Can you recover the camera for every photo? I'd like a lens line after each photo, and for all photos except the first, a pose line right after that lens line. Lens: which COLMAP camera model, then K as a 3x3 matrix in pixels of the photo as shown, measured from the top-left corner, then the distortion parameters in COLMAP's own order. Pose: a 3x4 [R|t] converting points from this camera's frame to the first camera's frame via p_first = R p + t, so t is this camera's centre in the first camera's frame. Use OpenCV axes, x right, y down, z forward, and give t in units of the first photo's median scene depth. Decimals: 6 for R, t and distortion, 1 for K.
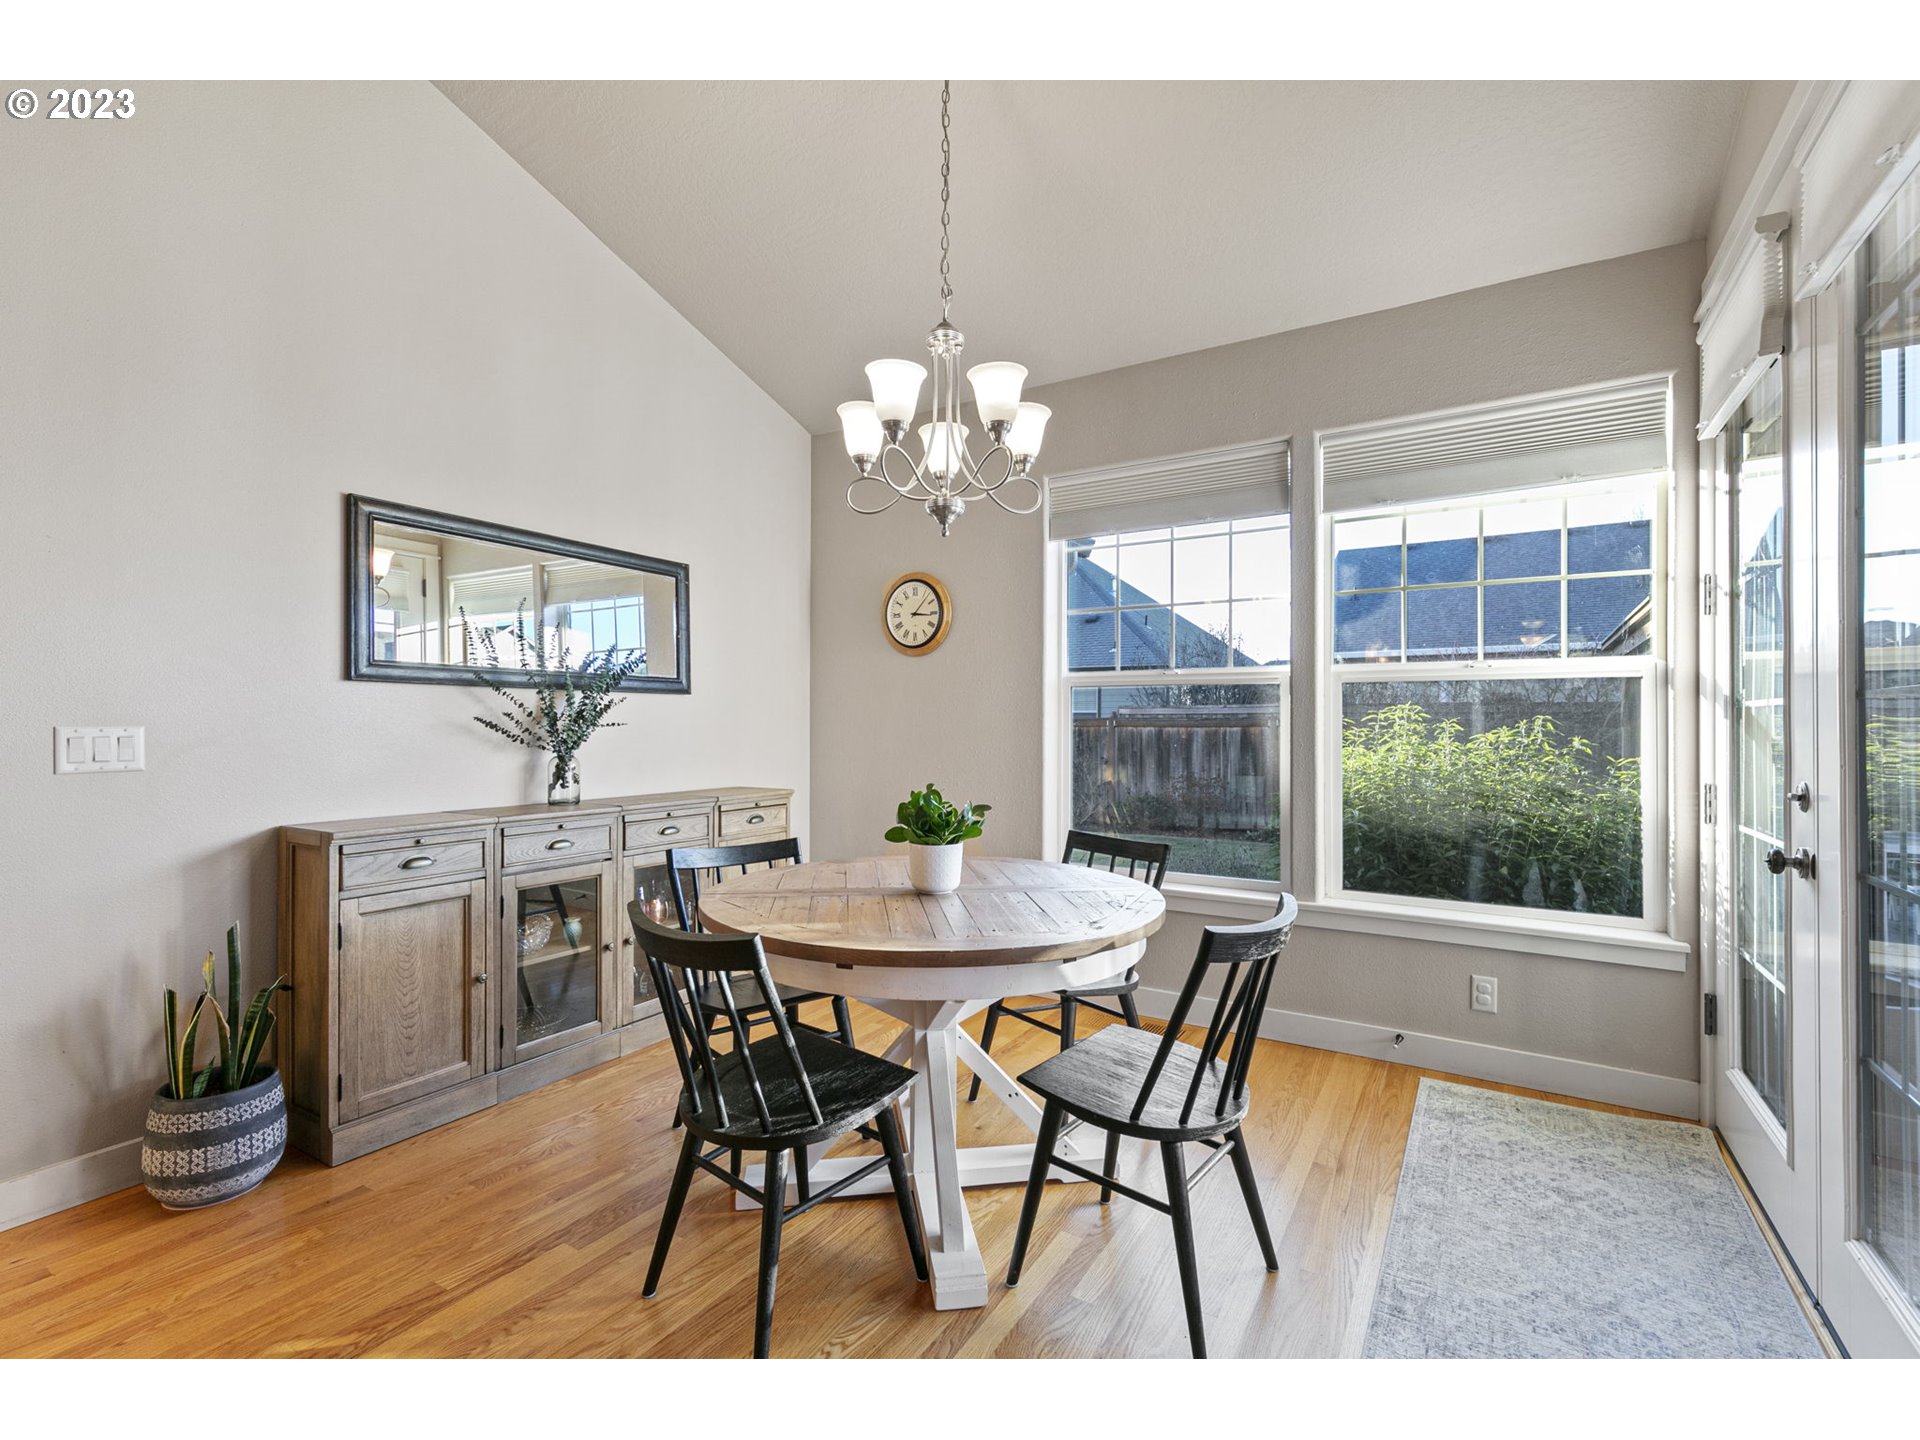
lens RADIAL K [[859.1, 0, 969.3], [0, 859.1, 731.2], [0, 0, 1]] dist [0.012626, 0.000017]
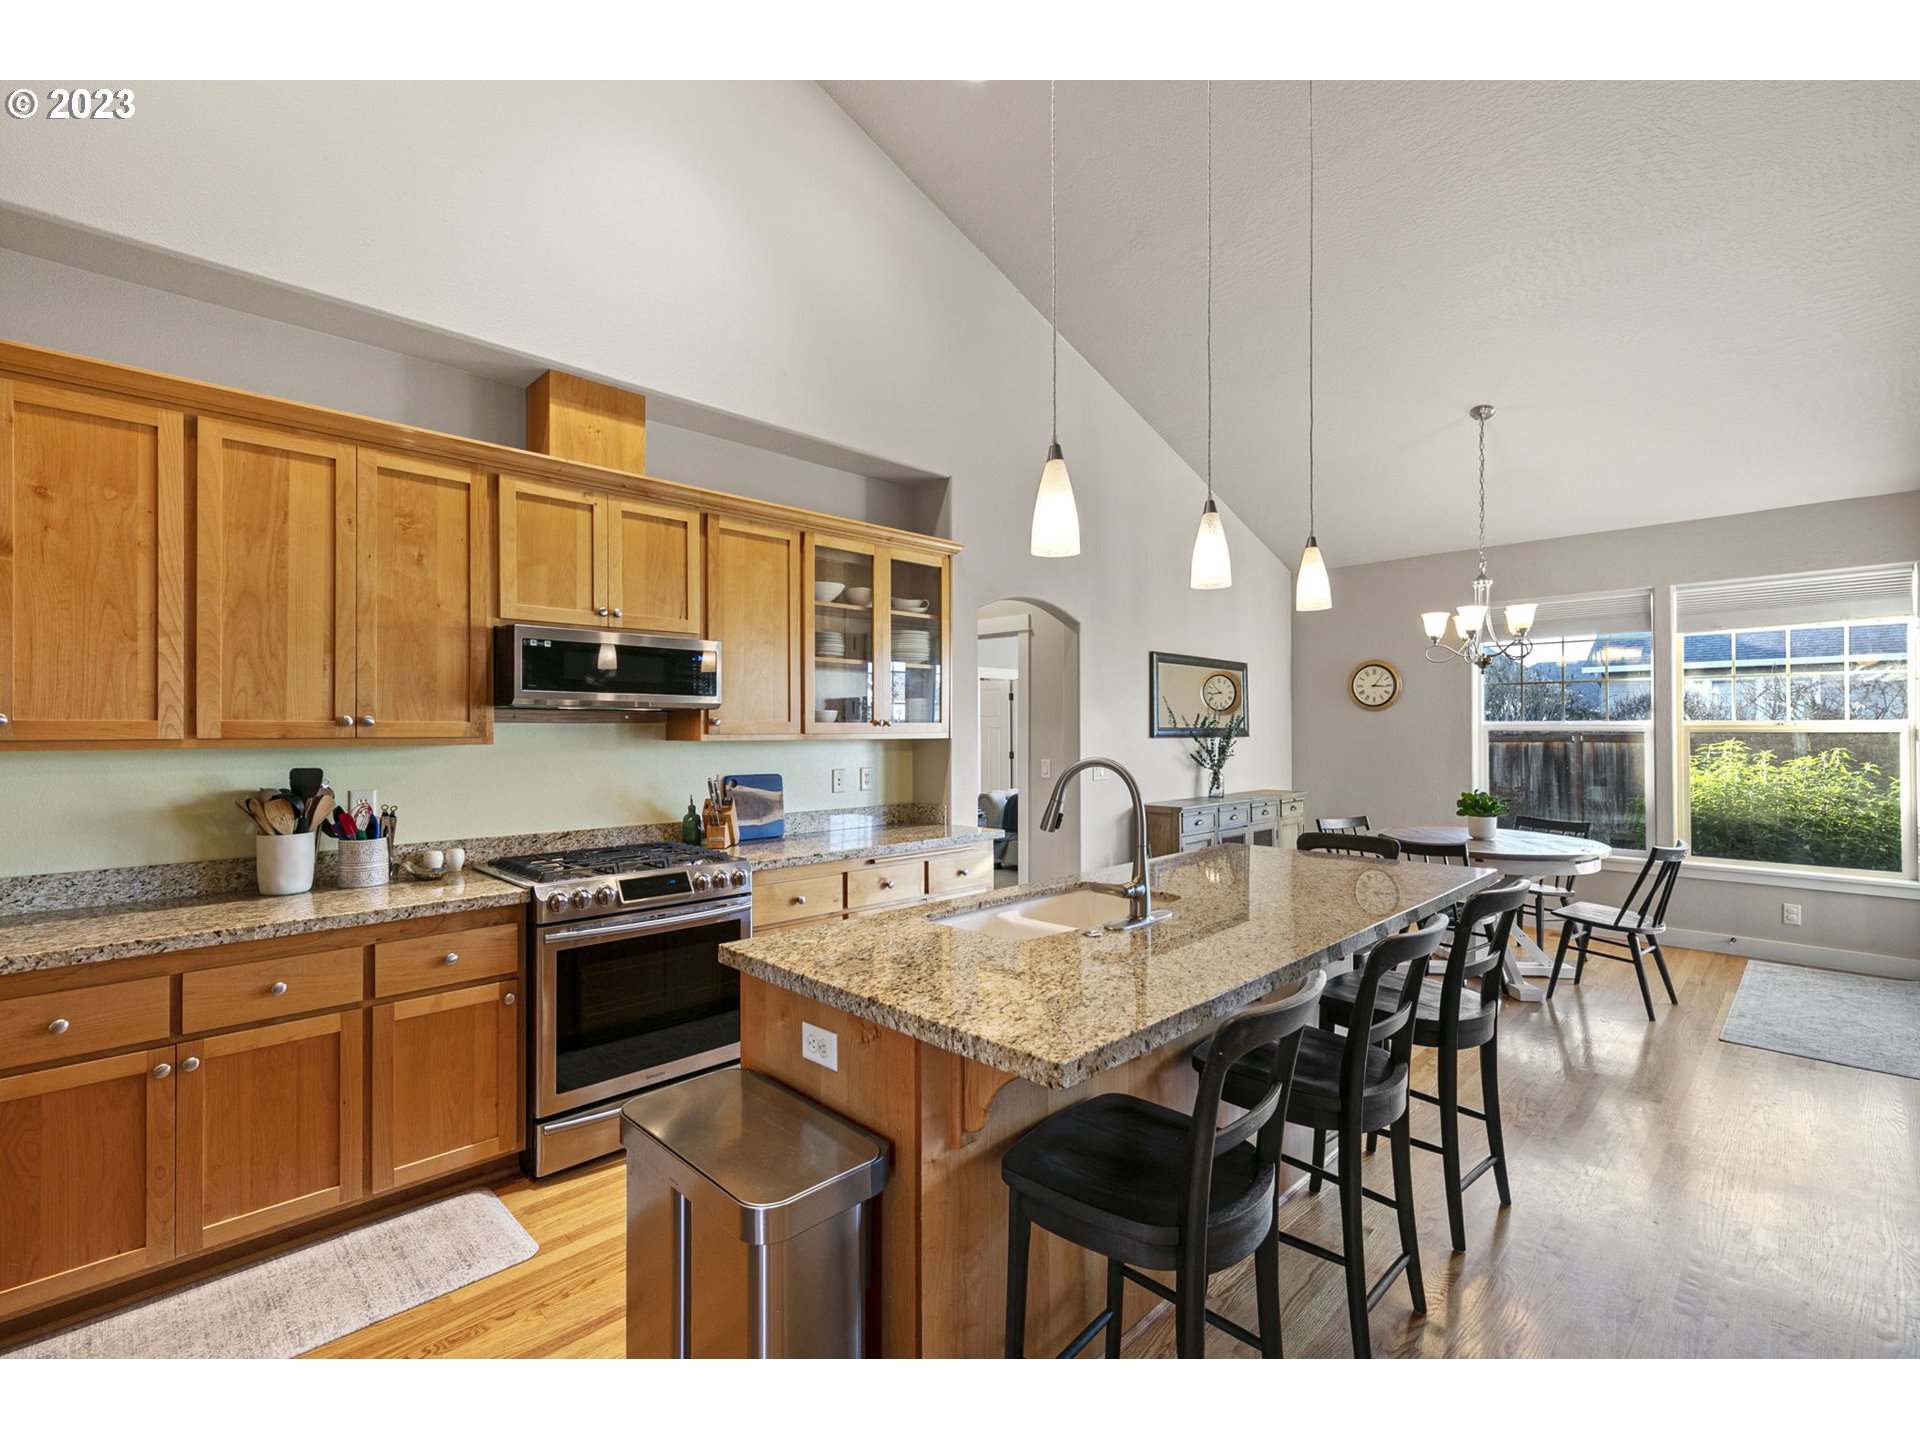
lens RADIAL K [[859.1, 0, 969.3], [0, 859.1, 731.2], [0, 0, 1]] dist [0.012626, 0.000017]
pose [[0.972762, -0.004708, -0.231760, -0.547337], [0.003485, 0.999978, -0.005689, -0.053585], [0.231781, 0.004727, 0.972756, -0.980823]]
